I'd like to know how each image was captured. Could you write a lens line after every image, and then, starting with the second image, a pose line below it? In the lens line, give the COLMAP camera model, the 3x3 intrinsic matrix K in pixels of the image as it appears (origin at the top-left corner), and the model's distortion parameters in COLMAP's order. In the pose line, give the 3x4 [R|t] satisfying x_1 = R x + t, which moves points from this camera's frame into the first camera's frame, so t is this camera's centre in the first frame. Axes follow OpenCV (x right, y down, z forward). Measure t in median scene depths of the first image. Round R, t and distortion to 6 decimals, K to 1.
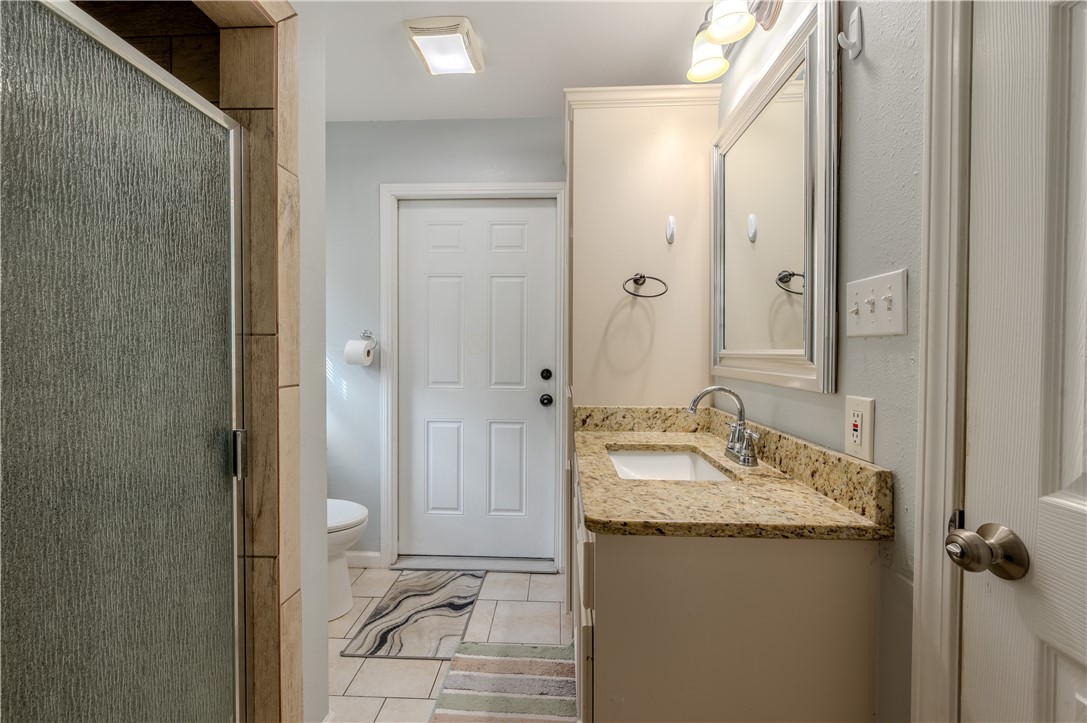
lens RADIAL K [[445.9, 0, 543.5], [0, 445.9, 361.5], [0, 0, 1]] dist [-0.001498, -0.000195]
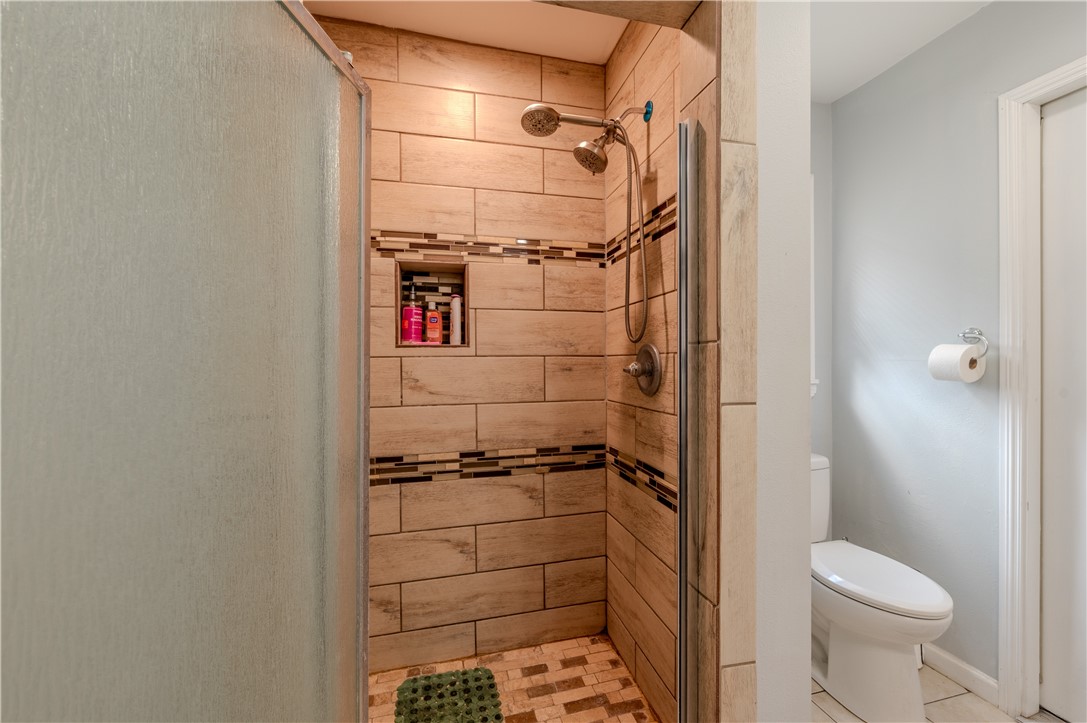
lens RADIAL K [[445.9, 0, 543.5], [0, 445.9, 361.5], [0, 0, 1]] dist [-0.001498, -0.000195]
pose [[0.281864, -0.004808, -0.959442, 0.110111], [-0.017782, 0.999790, -0.010234, -0.007254], [0.959290, 0.019945, 0.281719, 0.414678]]
